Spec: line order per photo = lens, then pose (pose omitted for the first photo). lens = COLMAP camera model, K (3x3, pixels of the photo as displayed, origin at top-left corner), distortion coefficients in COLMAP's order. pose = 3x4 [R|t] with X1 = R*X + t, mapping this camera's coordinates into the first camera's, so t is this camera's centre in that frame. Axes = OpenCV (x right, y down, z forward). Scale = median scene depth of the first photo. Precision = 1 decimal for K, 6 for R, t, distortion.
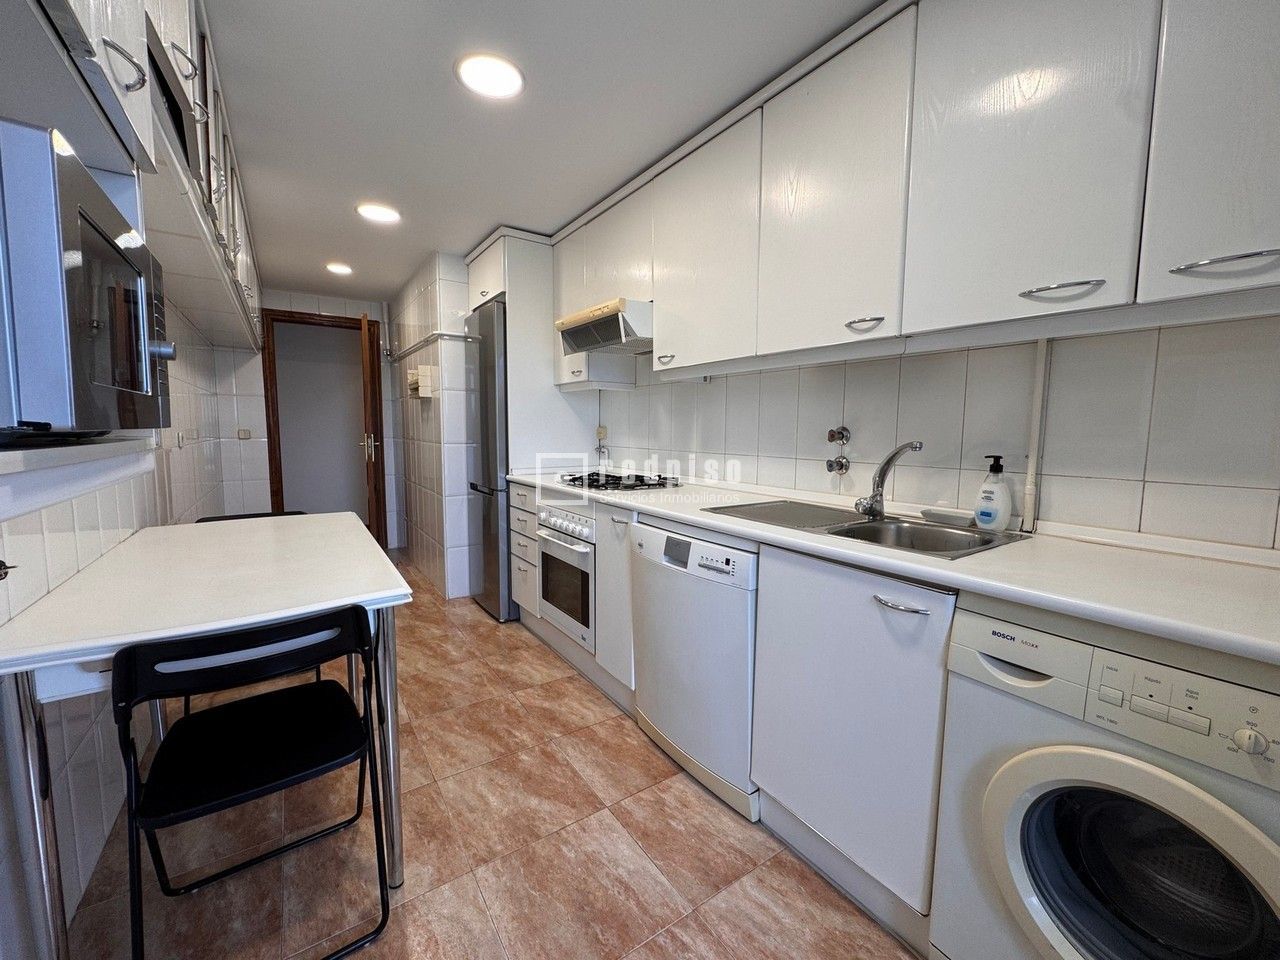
lens RADIAL K [[511.7, 0, 640.0], [0, 511.7, 480.0], [0, 0, 1]] dist [0.000734, -0.000114]
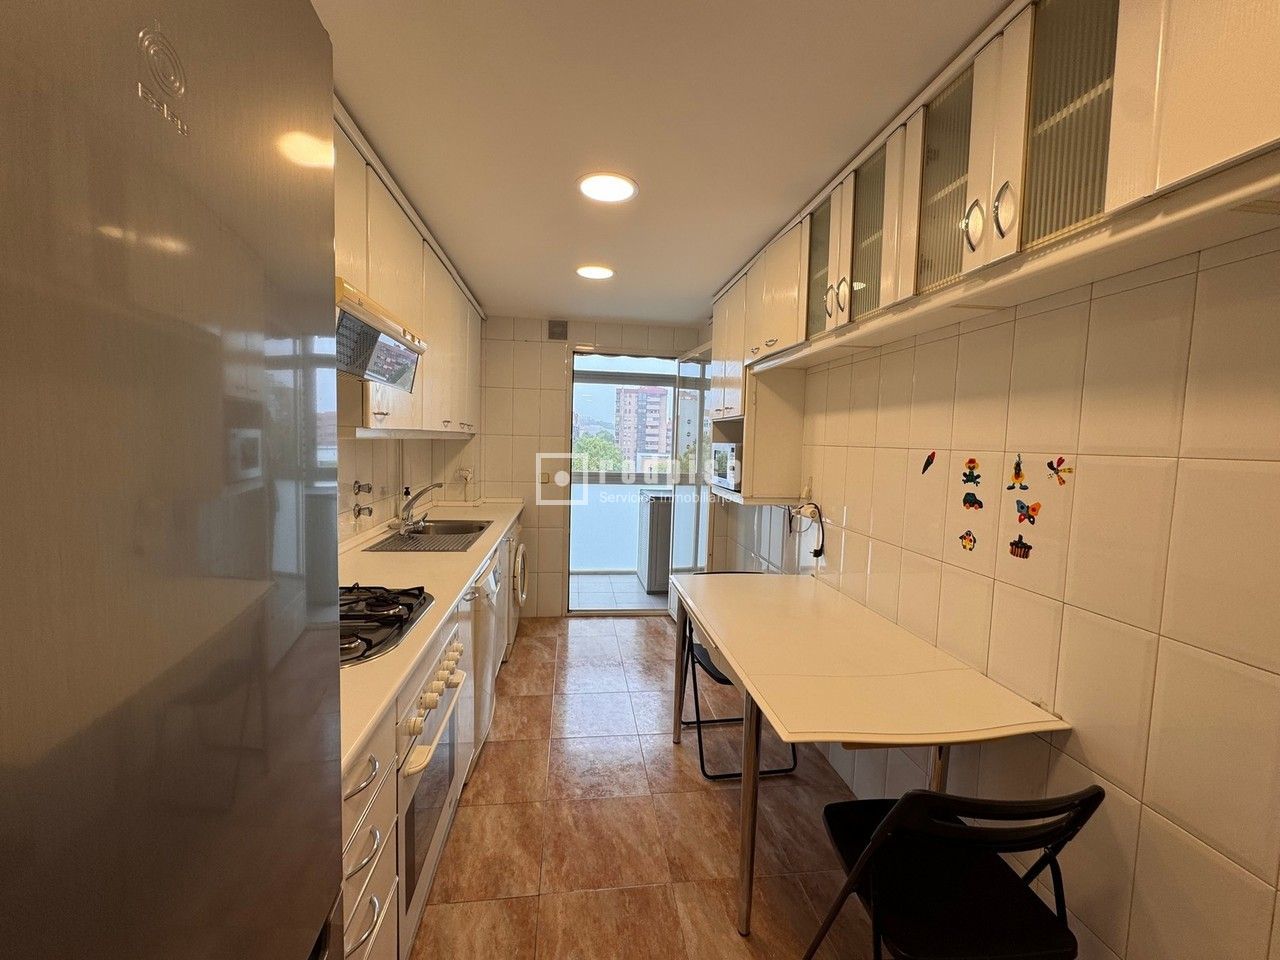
lens RADIAL K [[511.7, 0, 640.0], [0, 511.7, 480.0], [0, 0, 1]] dist [0.000734, -0.000114]
pose [[-0.891950, -0.069577, 0.446749, -0.738807], [0.009859, 0.984861, 0.173067, -0.297974], [-0.452027, 0.158772, -0.877760, 1.674107]]
